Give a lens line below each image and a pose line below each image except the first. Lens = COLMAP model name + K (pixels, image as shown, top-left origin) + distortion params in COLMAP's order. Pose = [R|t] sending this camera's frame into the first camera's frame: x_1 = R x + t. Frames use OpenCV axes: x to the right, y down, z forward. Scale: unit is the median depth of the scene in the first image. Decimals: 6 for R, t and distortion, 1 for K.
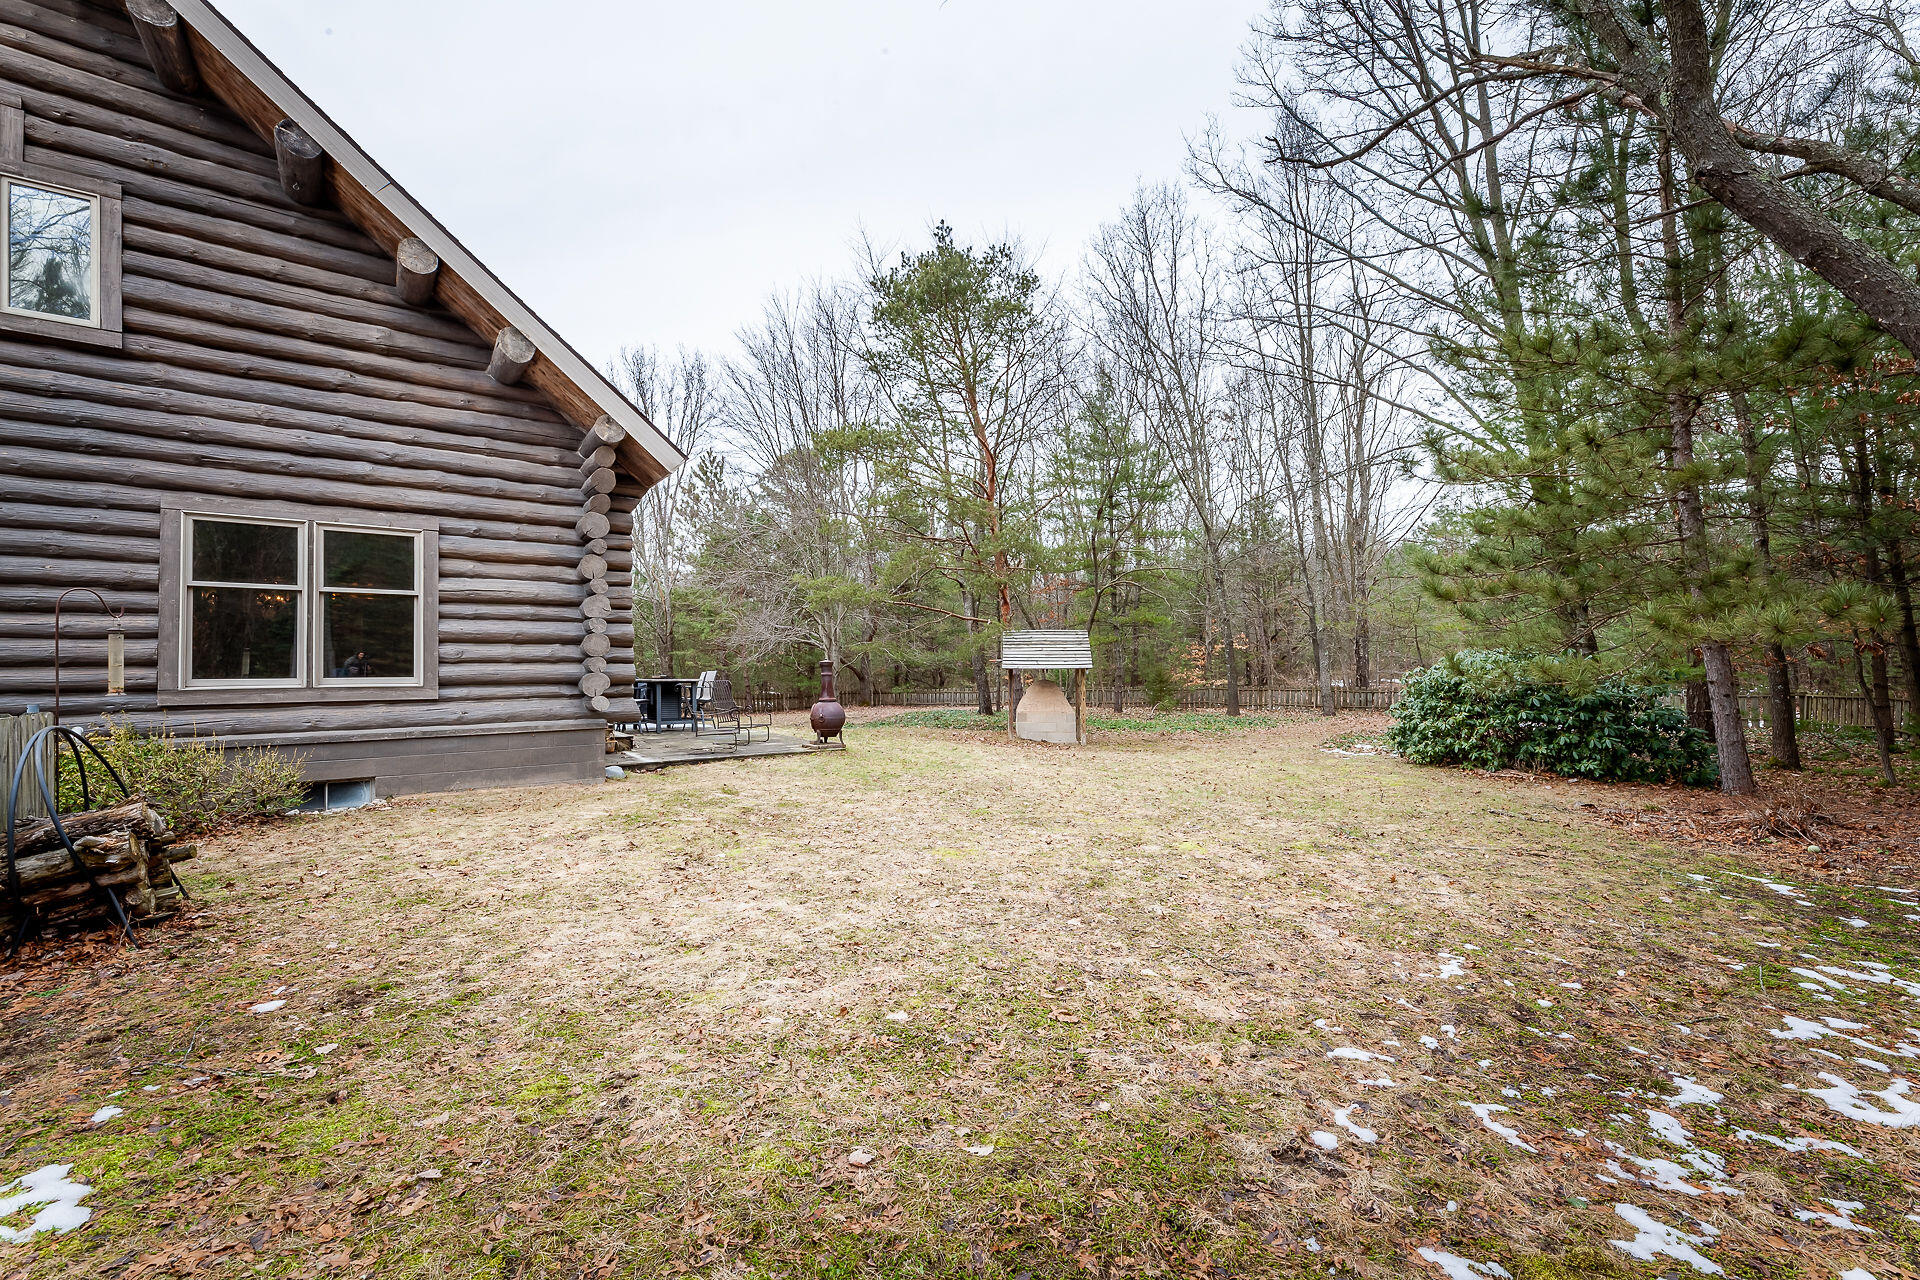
lens RADIAL K [[761.5, 0, 963.5], [0, 761.5, 671.5], [0, 0, 1]] dist [0.000546, 0.000038]
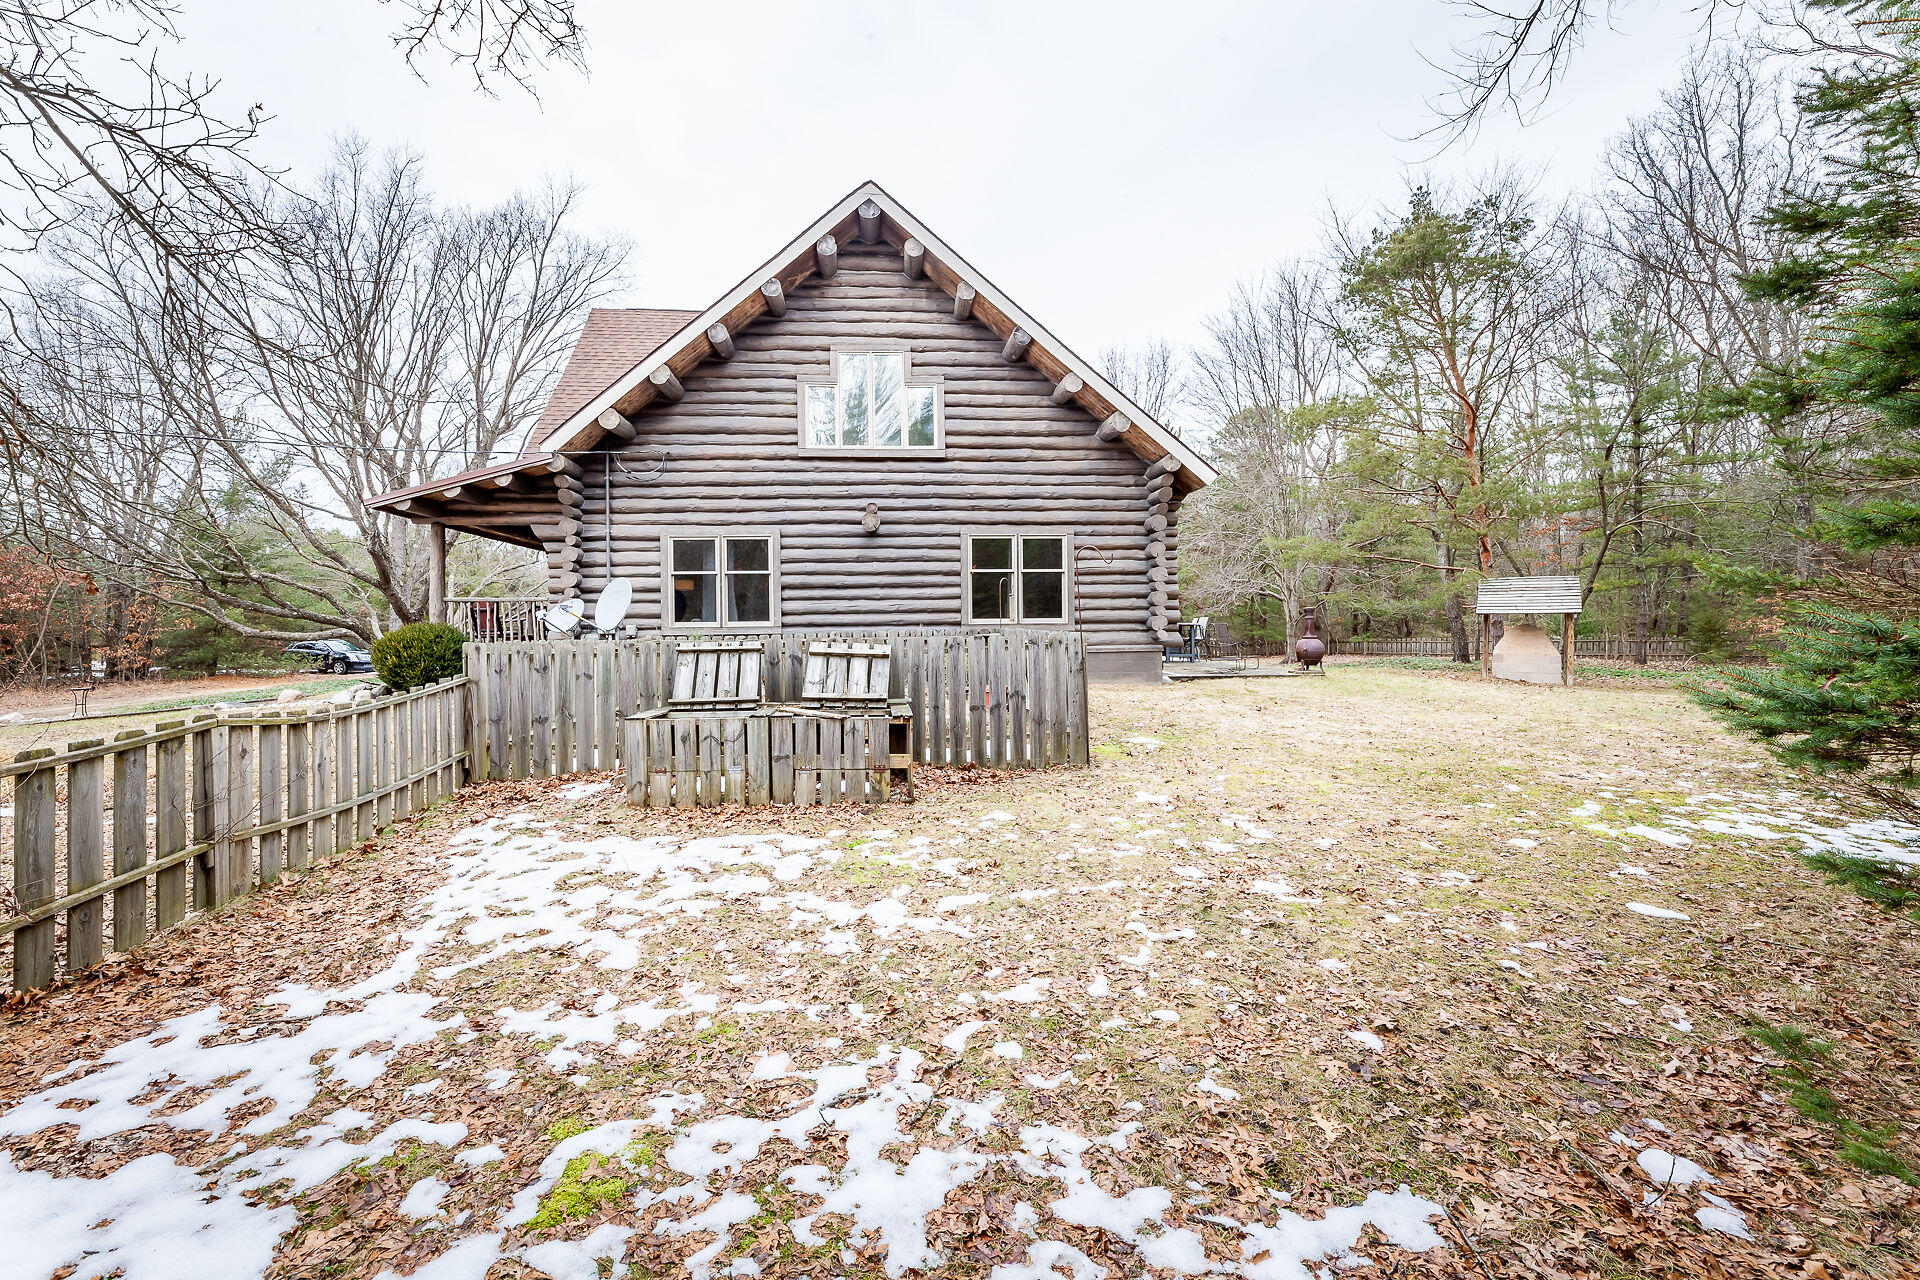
lens RADIAL K [[739.2, 0, 960.0], [0, 739.2, 640.0], [0, 0, 1]] dist [0.008437, -0.000062]
pose [[0.841136, 0.012020, -0.540691, 0.003303], [0.000022, 0.999752, 0.022259, 0.010870], [0.540824, -0.018735, 0.840927, -0.313838]]
